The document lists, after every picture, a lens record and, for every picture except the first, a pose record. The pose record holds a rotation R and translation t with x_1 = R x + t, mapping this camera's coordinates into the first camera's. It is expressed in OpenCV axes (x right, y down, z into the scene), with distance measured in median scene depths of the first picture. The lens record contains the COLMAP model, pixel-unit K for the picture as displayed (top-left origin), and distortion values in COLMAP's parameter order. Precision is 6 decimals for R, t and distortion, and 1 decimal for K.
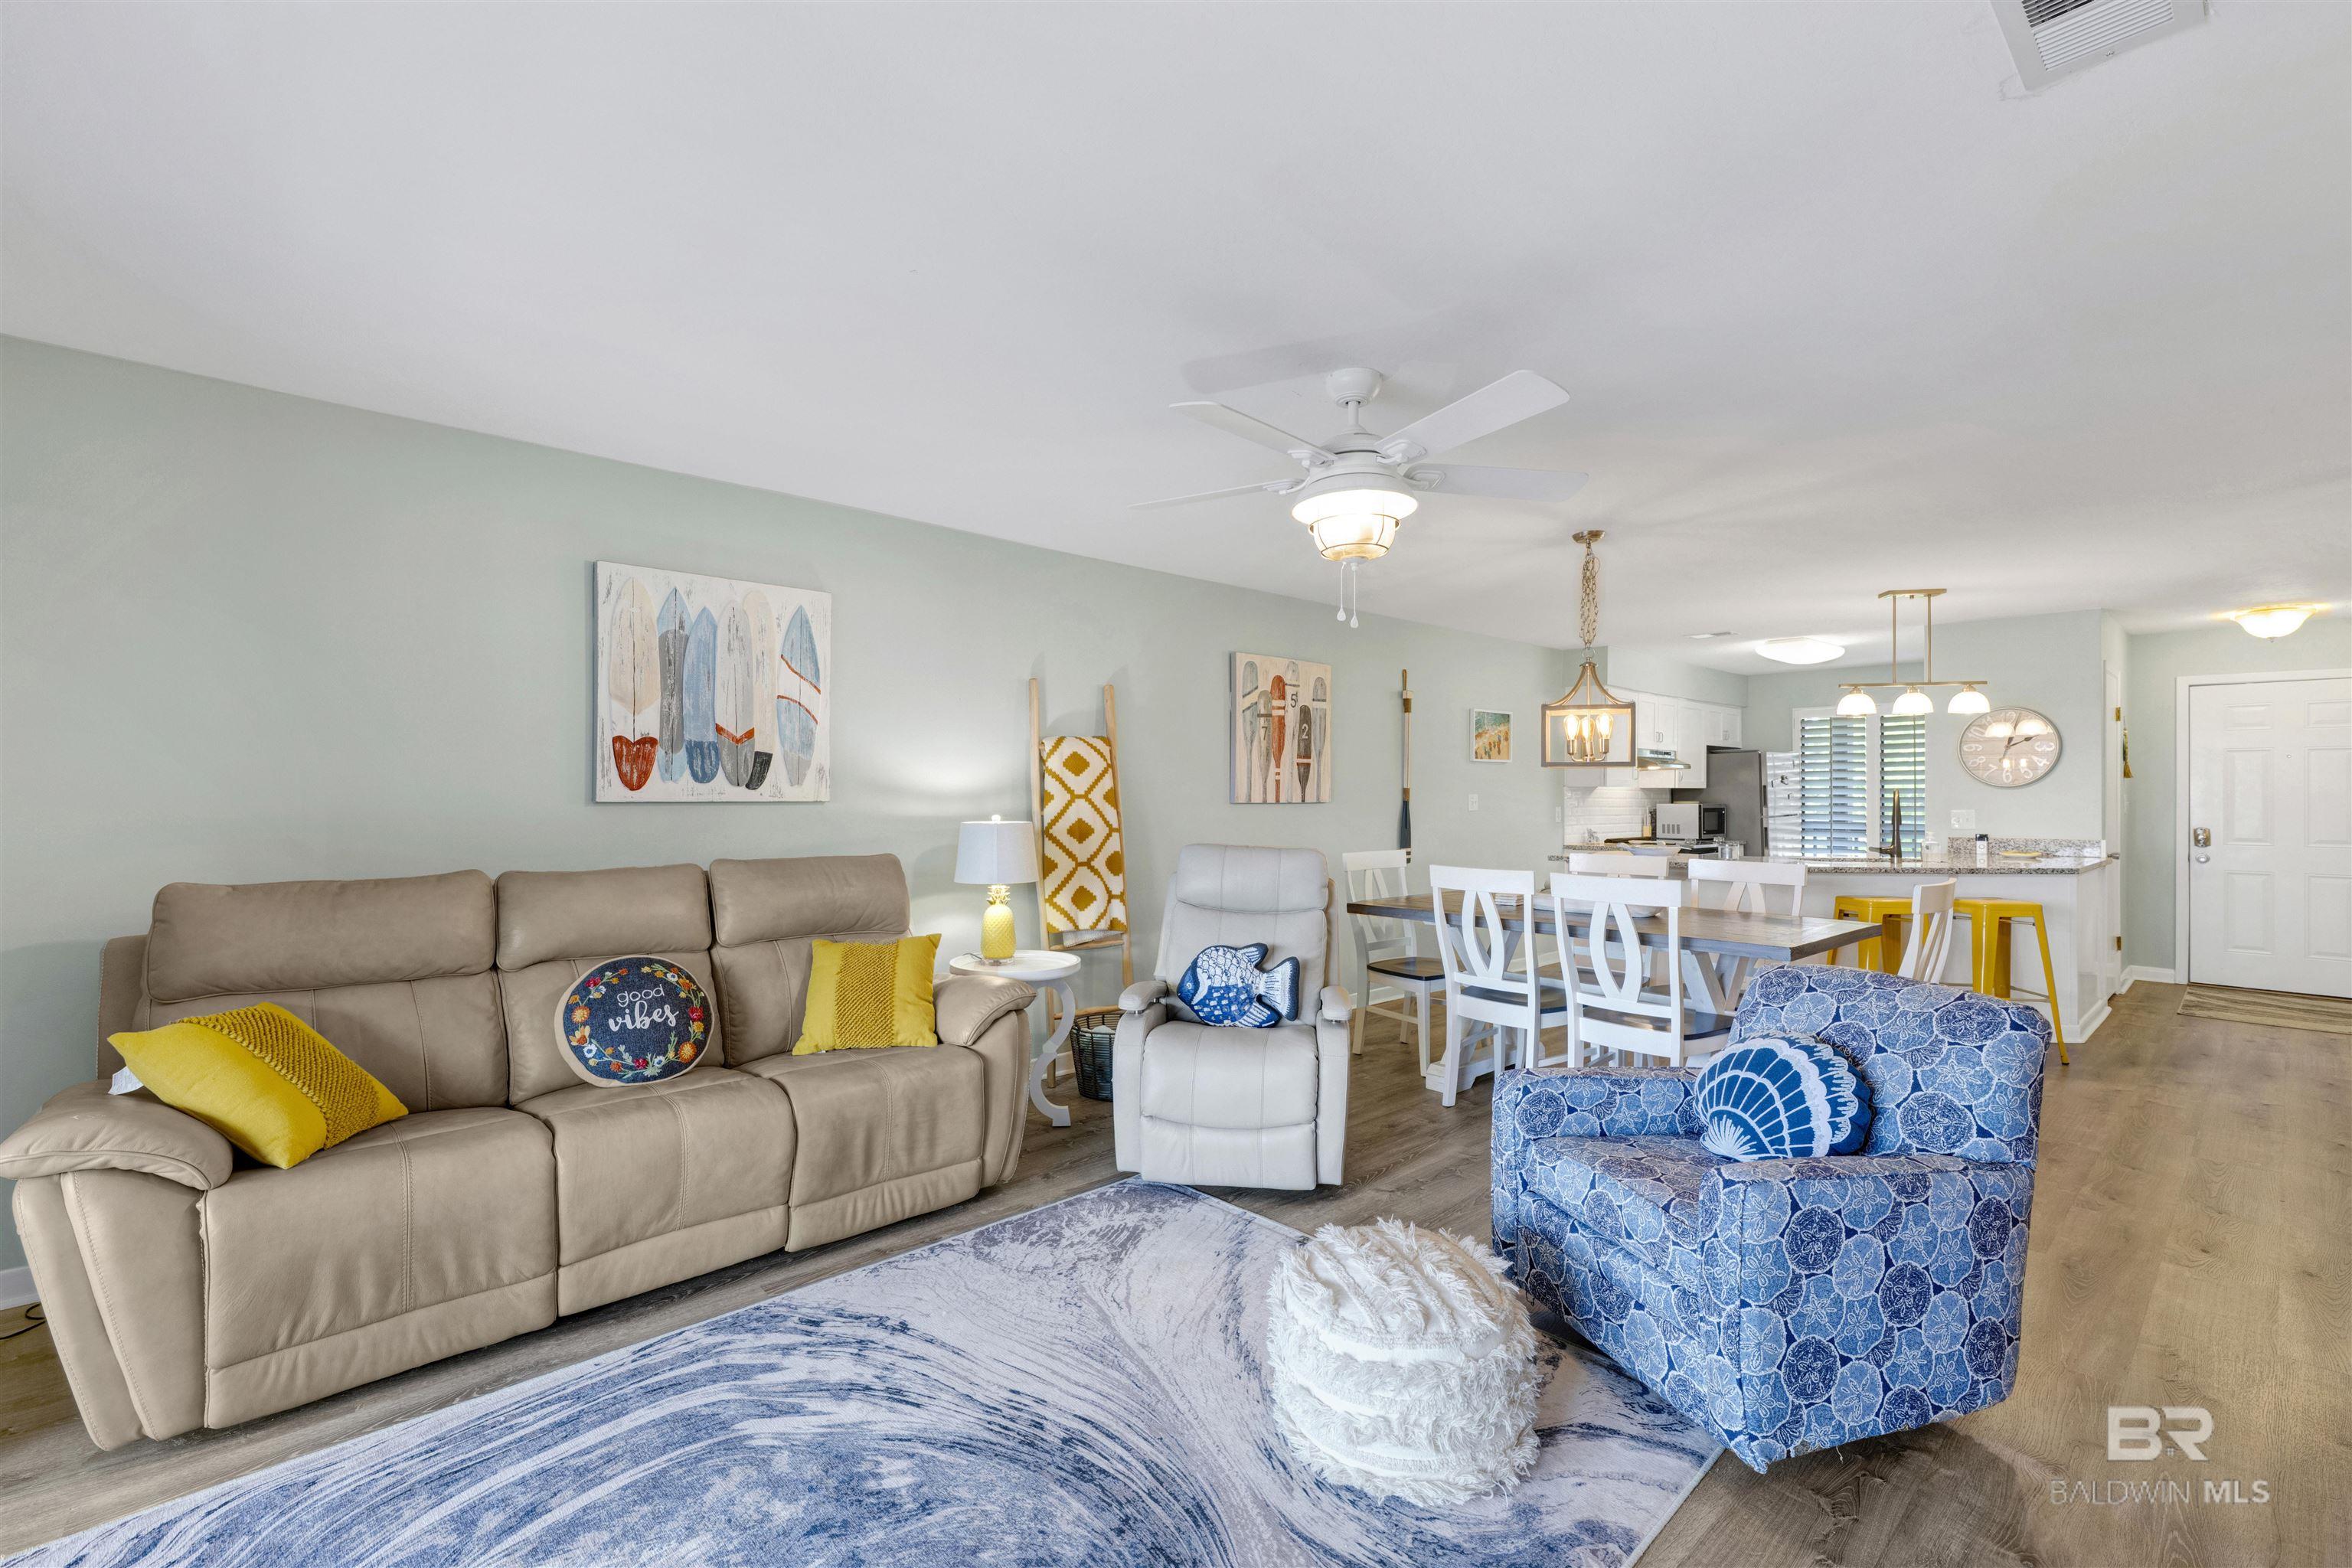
lens RADIAL K [[1013.3, 0, 1178.8], [0, 1013.3, 787.0], [0, 0, 1]] dist [-0.000989, 0.000631]
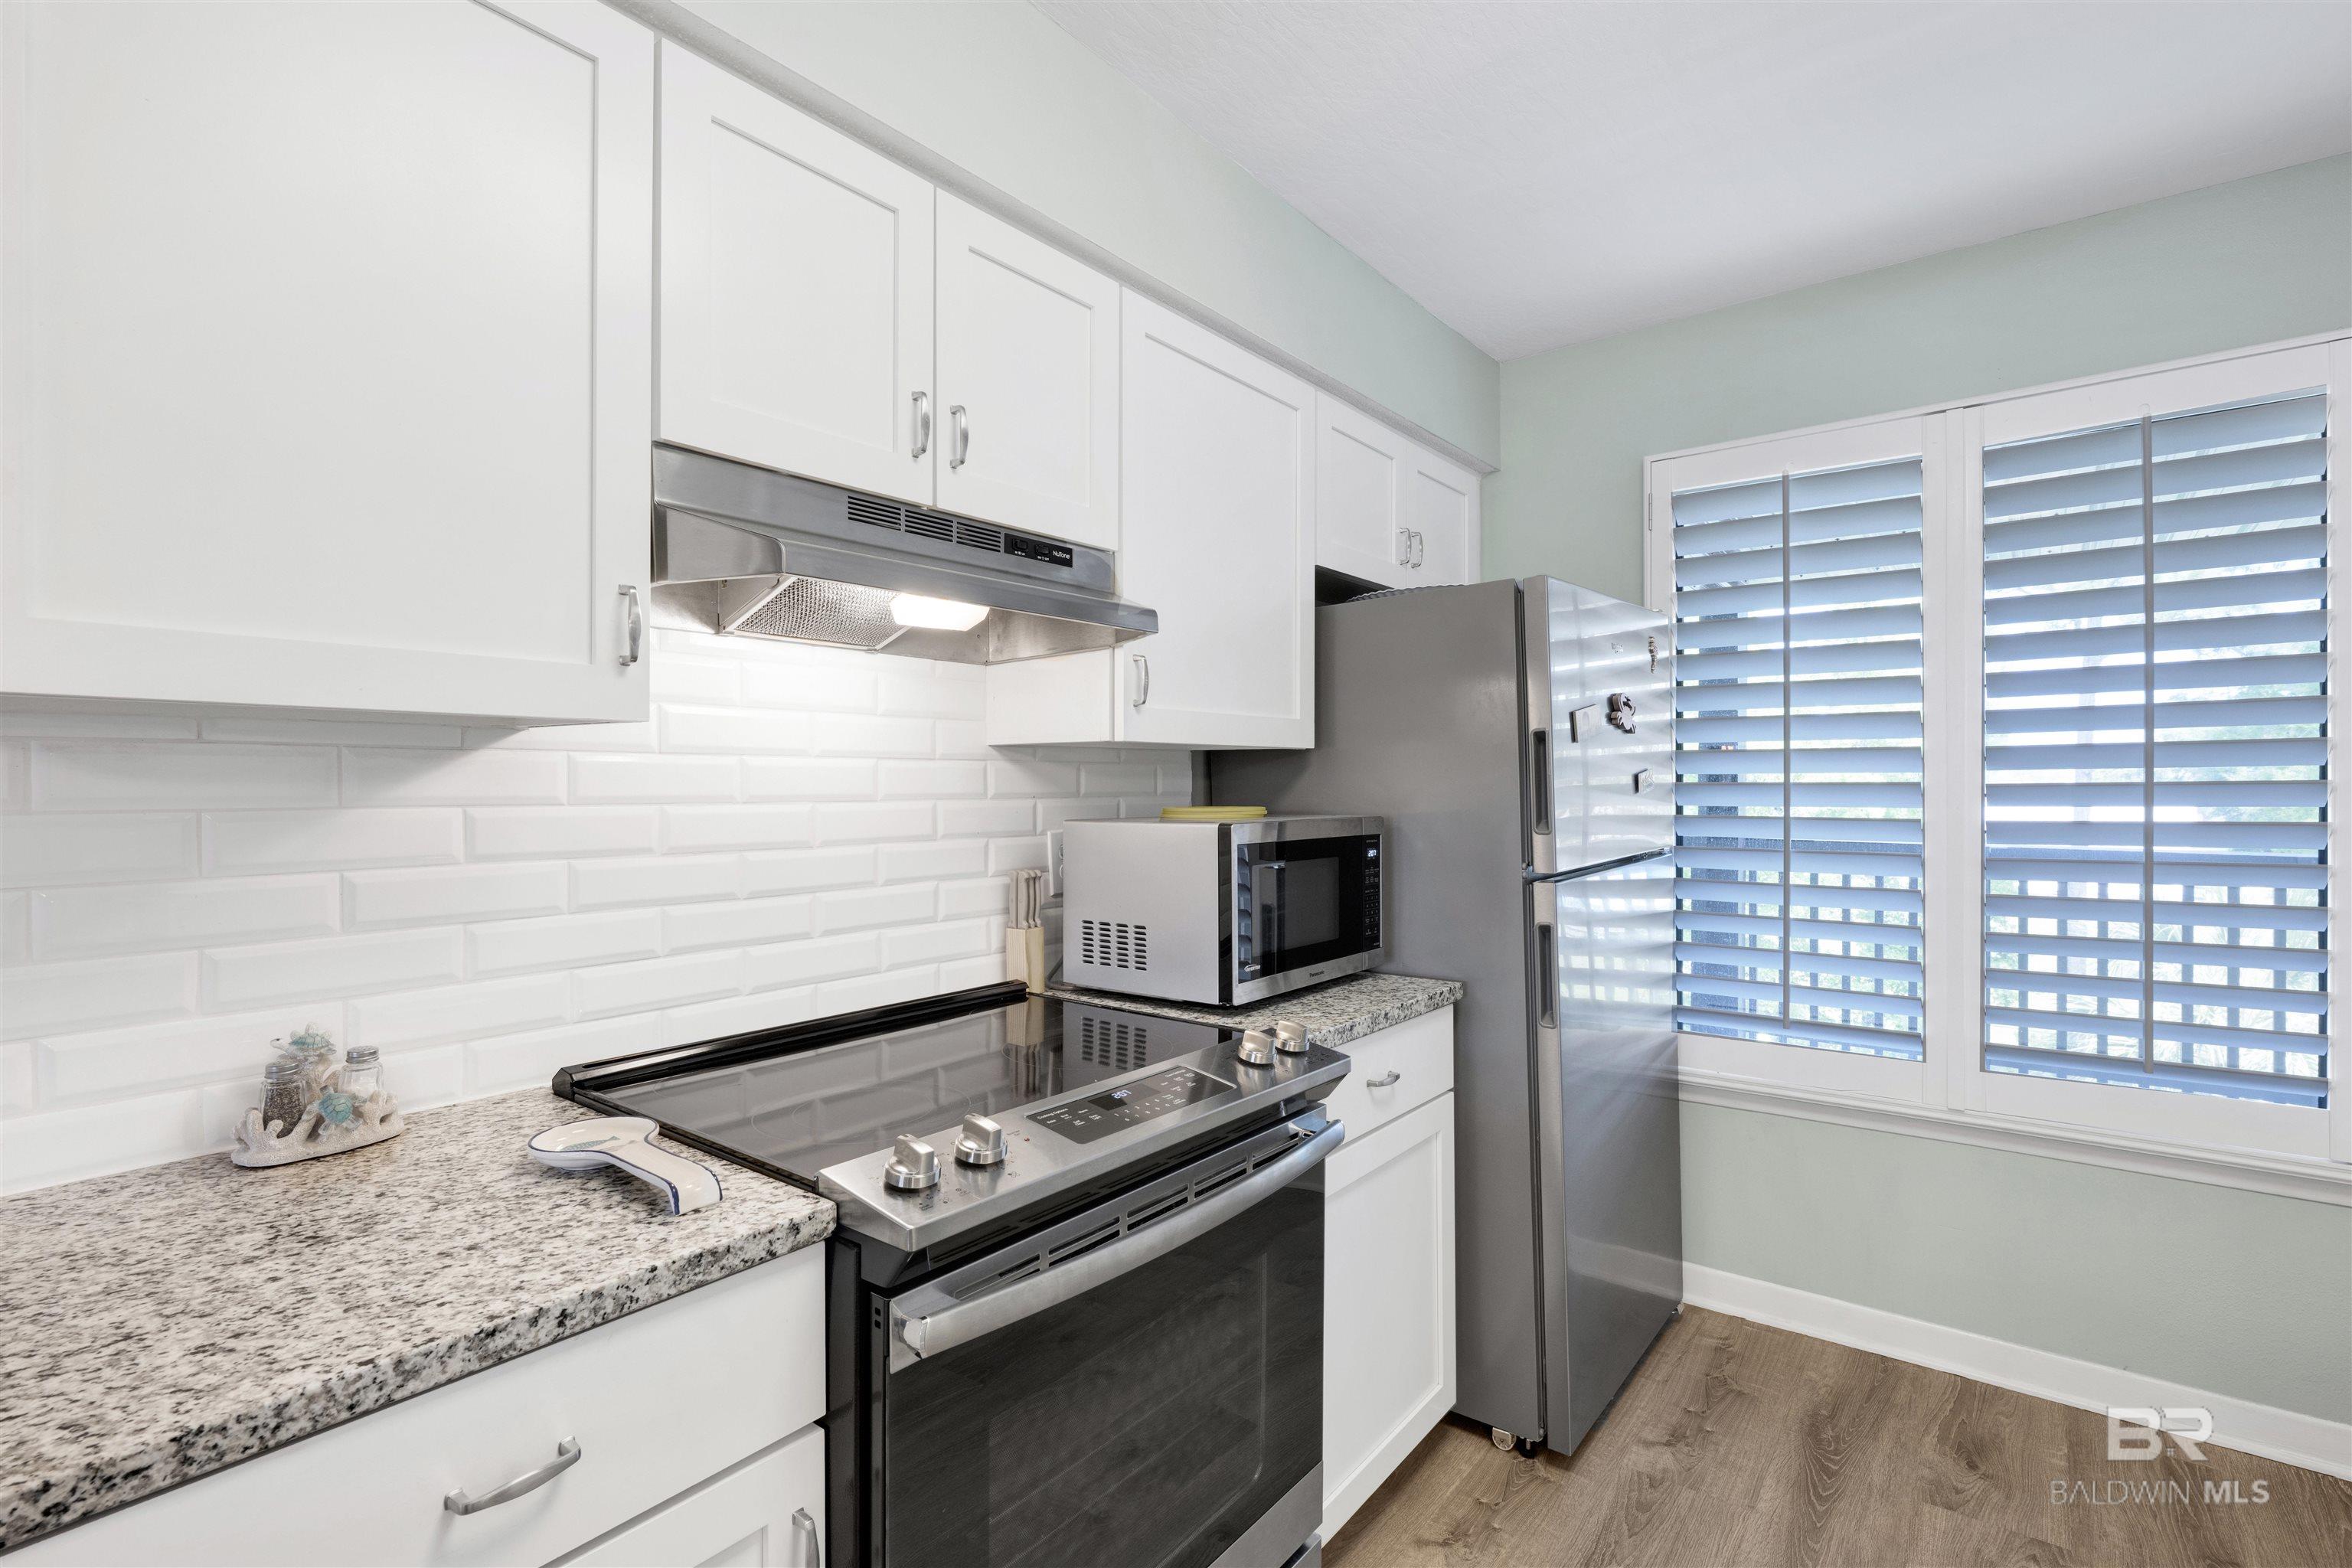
lens RADIAL K [[1085.3, 0, 1175.1], [0, 1085.3, 786.1], [0, 0, 1]] dist [-0.003466, 0.001205]
pose [[0.986482, -0.007350, 0.163707, 1.022526], [0.005981, 0.999943, 0.008859, 0.016514], [-0.163763, -0.007760, 0.986469, 1.730380]]
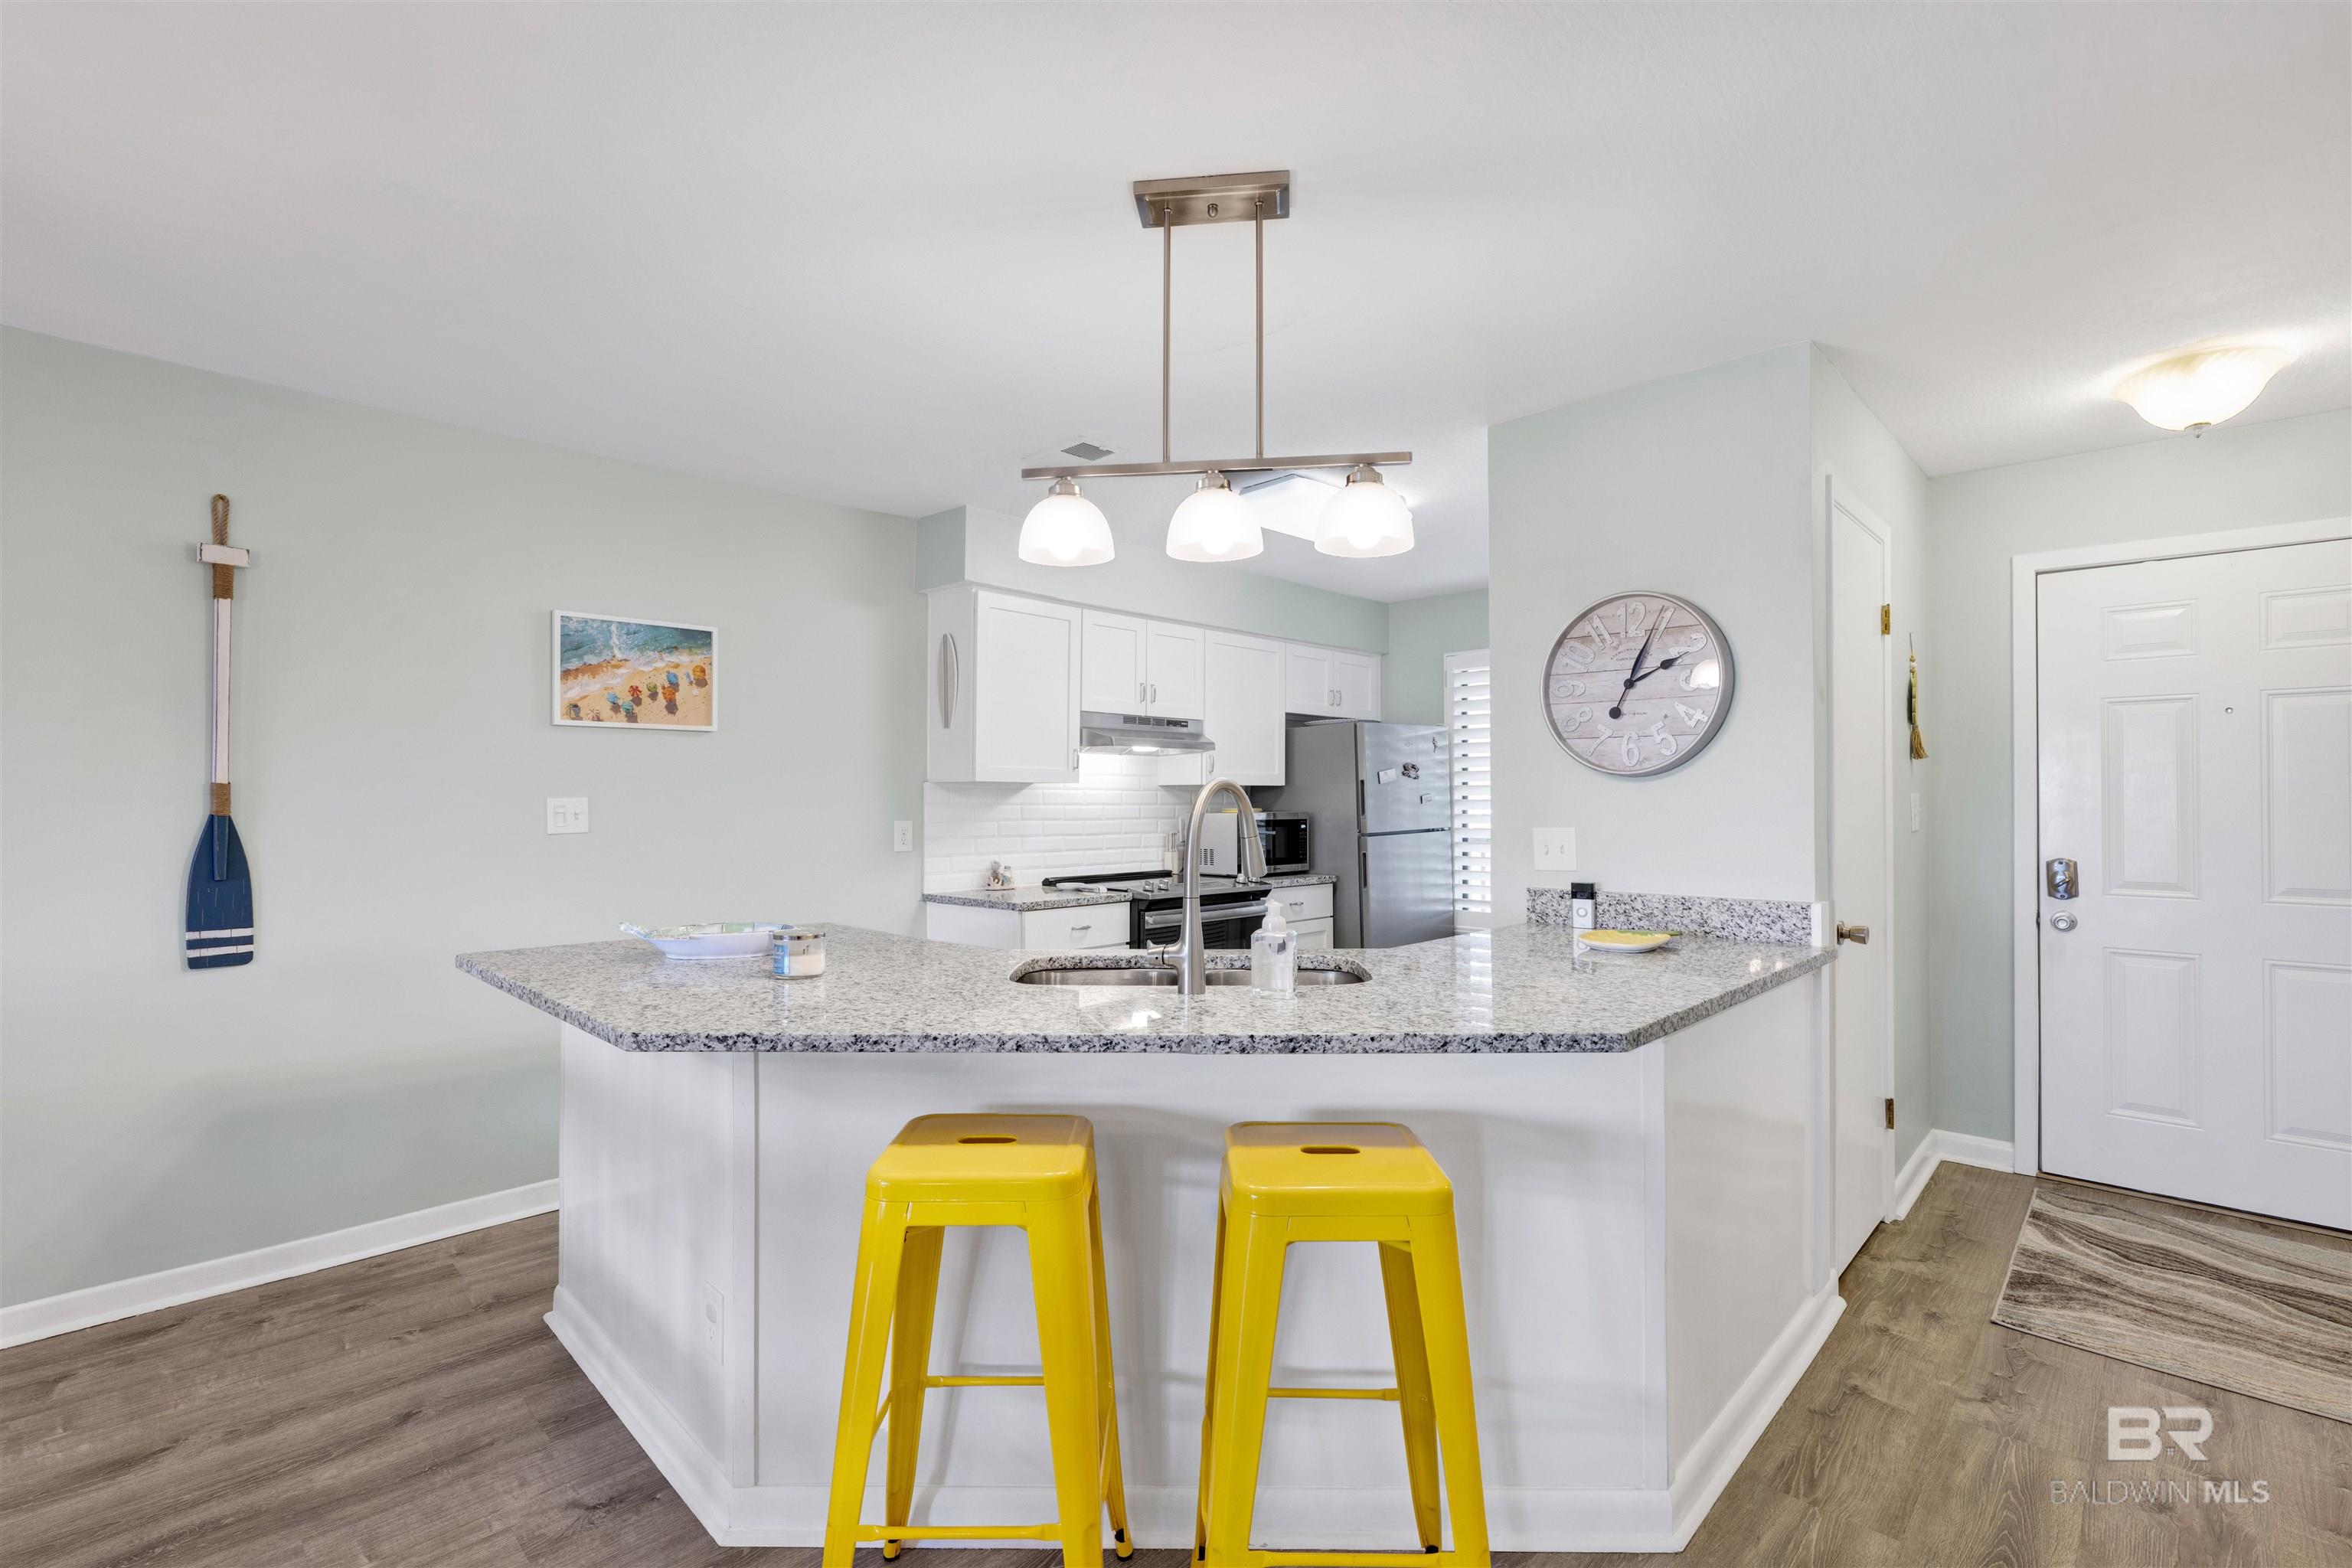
lens RADIAL K [[1013.3, 0, 1193.4], [0, 1013.3, 790.6], [0, 0, 1]] dist [-0.000989, 0.000631]
pose [[0.998311, -0.002891, 0.058026, 0.988482], [0.002937, 0.999995, -0.000713, 0.009665], [-0.058024, 0.000882, 0.998315, 0.939799]]
